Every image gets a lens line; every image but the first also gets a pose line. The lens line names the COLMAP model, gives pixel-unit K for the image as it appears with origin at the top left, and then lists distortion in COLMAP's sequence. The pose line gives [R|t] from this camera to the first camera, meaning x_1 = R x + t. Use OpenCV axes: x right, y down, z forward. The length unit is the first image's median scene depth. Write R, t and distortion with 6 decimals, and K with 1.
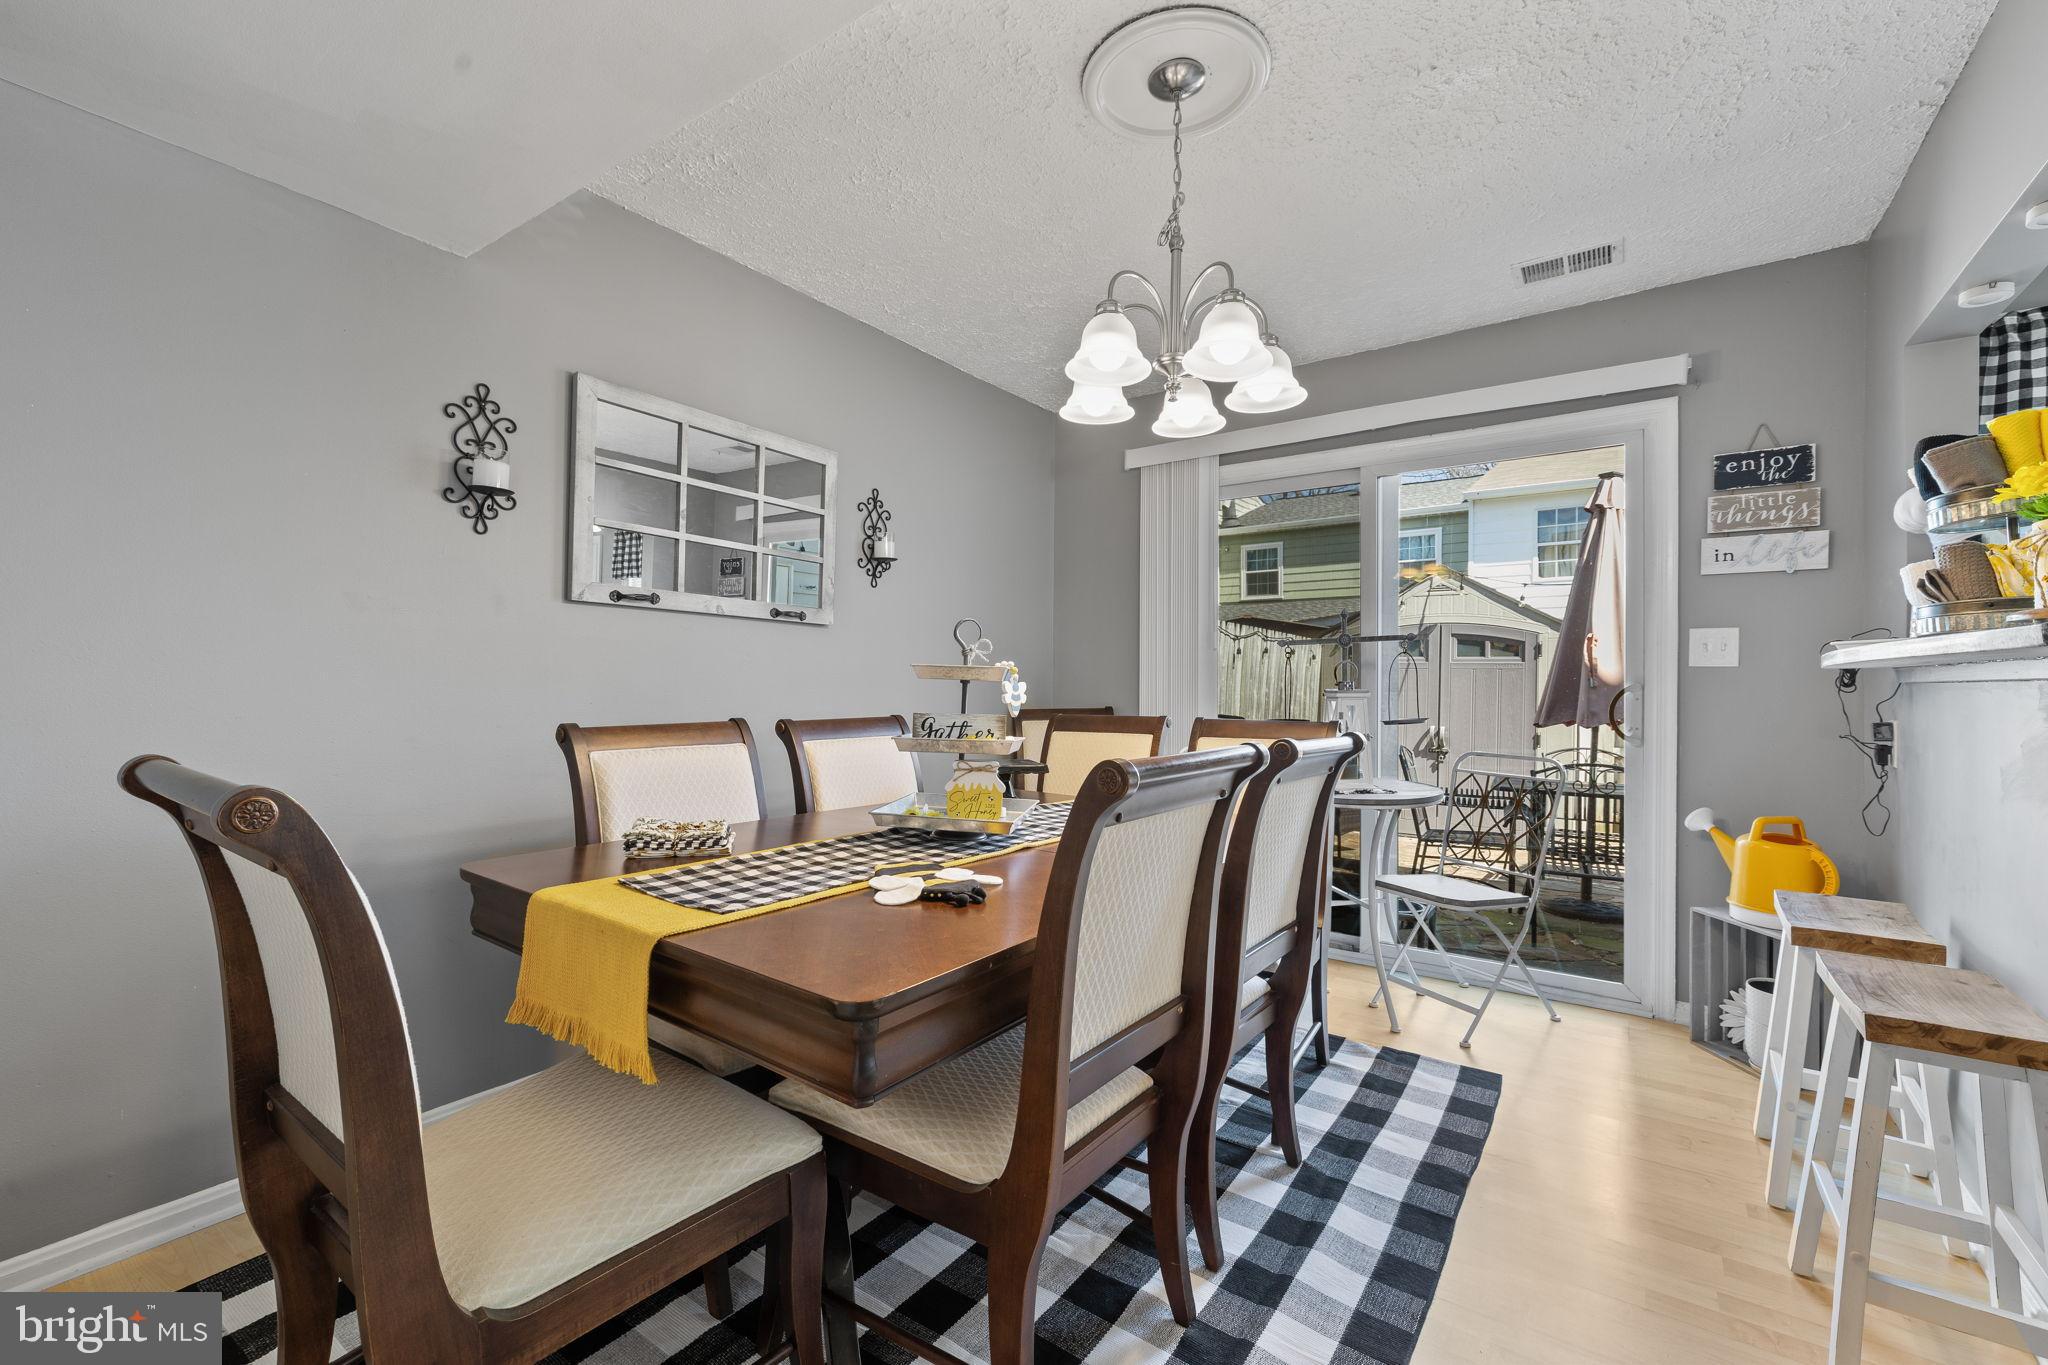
lens RADIAL K [[854.9, 0, 1023.4], [0, 854.9, 679.8], [0, 0, 1]] dist [0.002723, 0.000369]
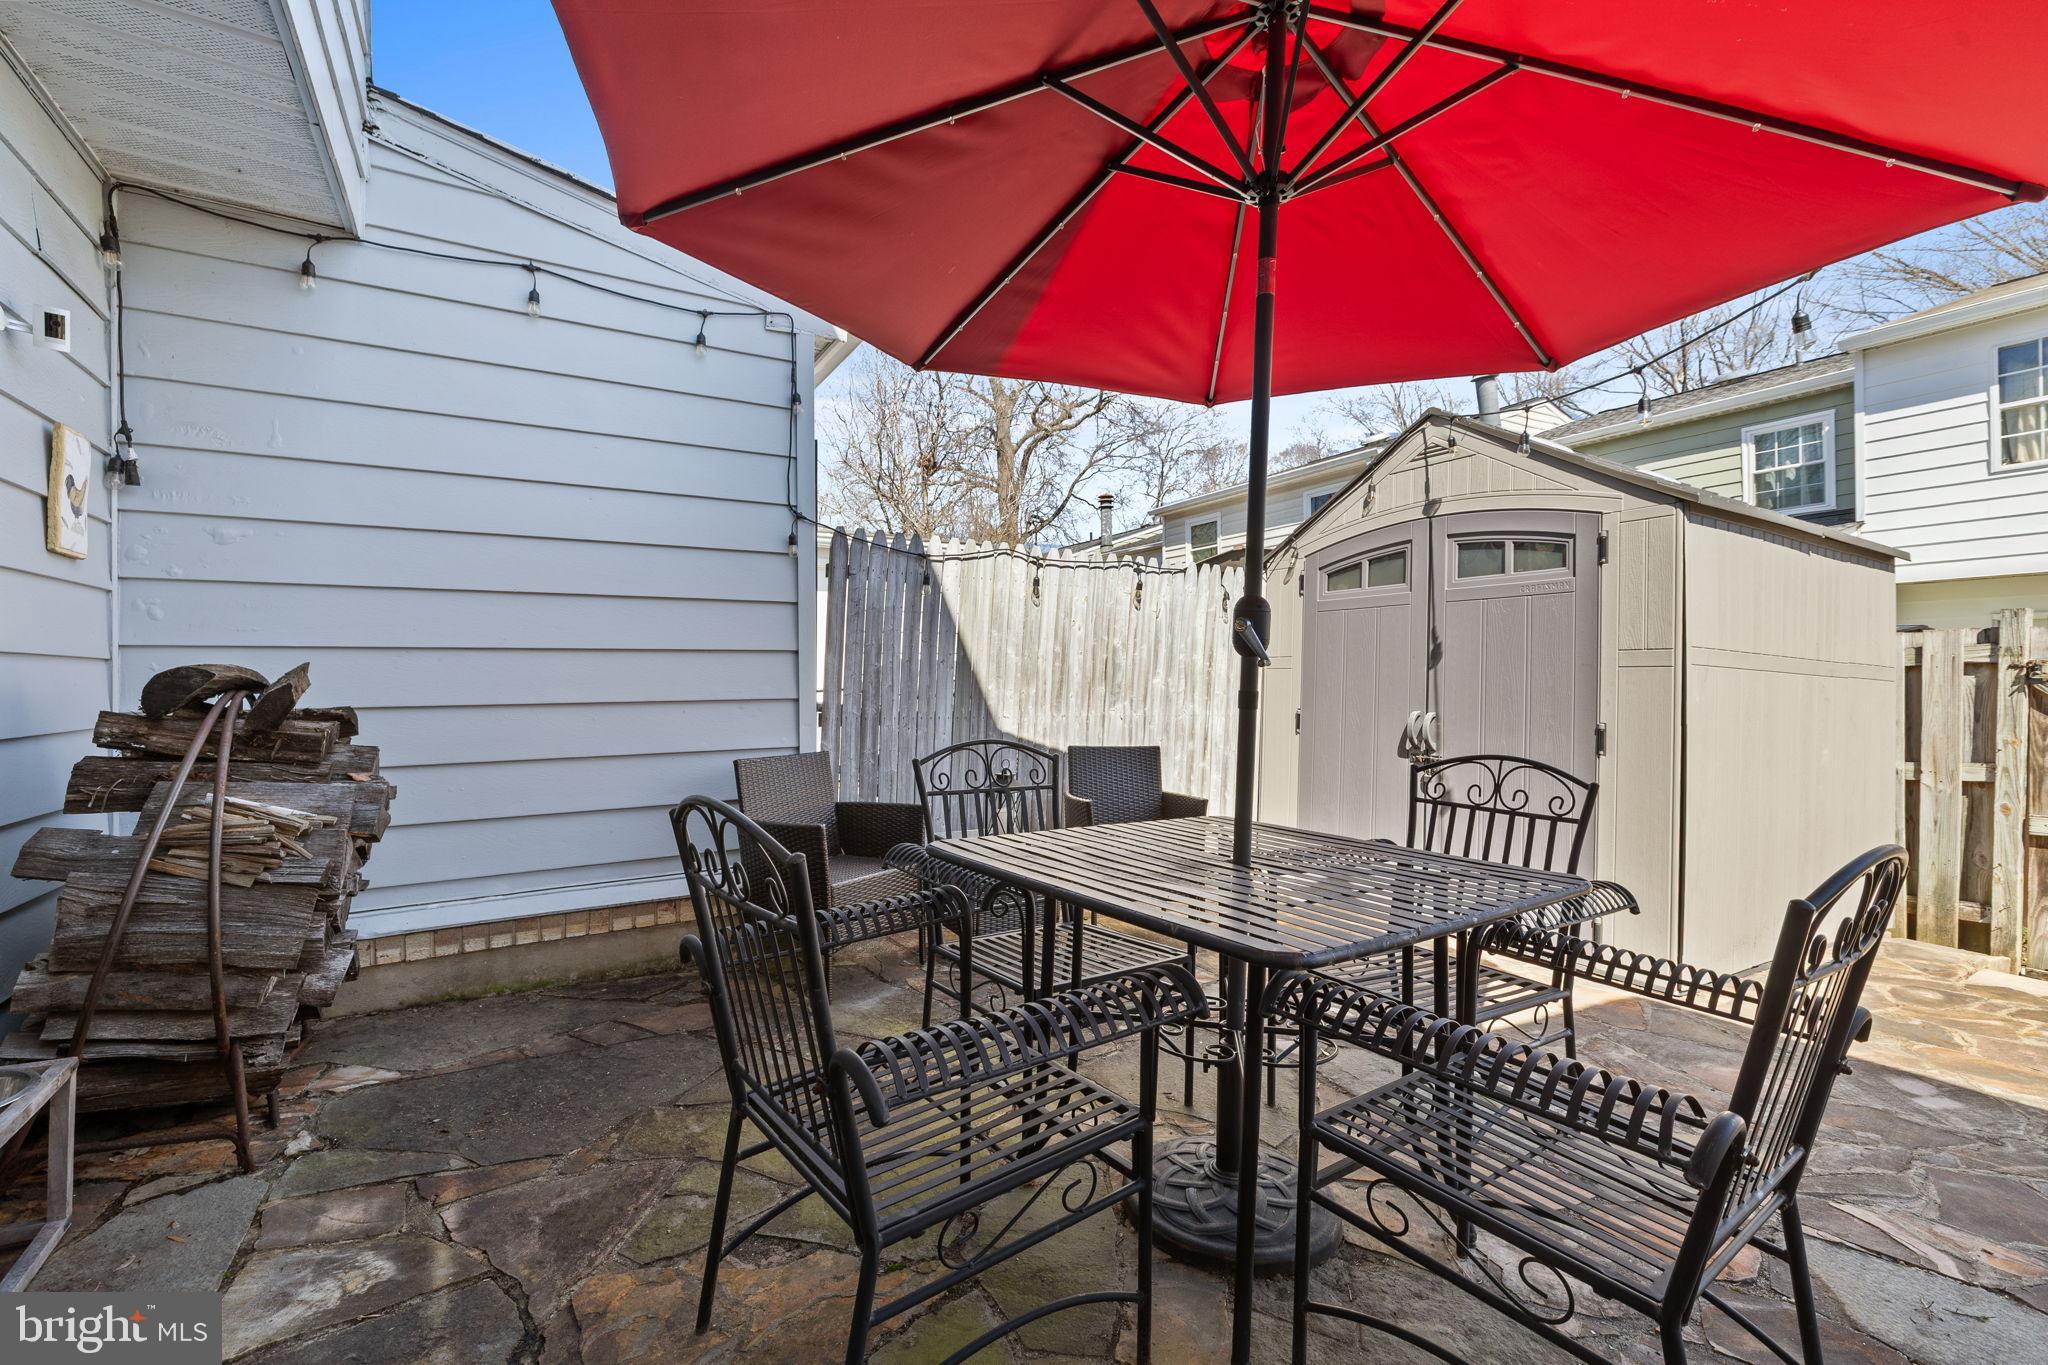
lens RADIAL K [[854.9, 0, 1023.4], [0, 854.9, 679.8], [0, 0, 1]] dist [0.002723, 0.000369]
pose [[0.930413, -0.006192, -0.366460, 0.455134], [0.016504, 0.999551, 0.025013, 0.015807], [0.366141, -0.029320, 0.930097, 0.441440]]
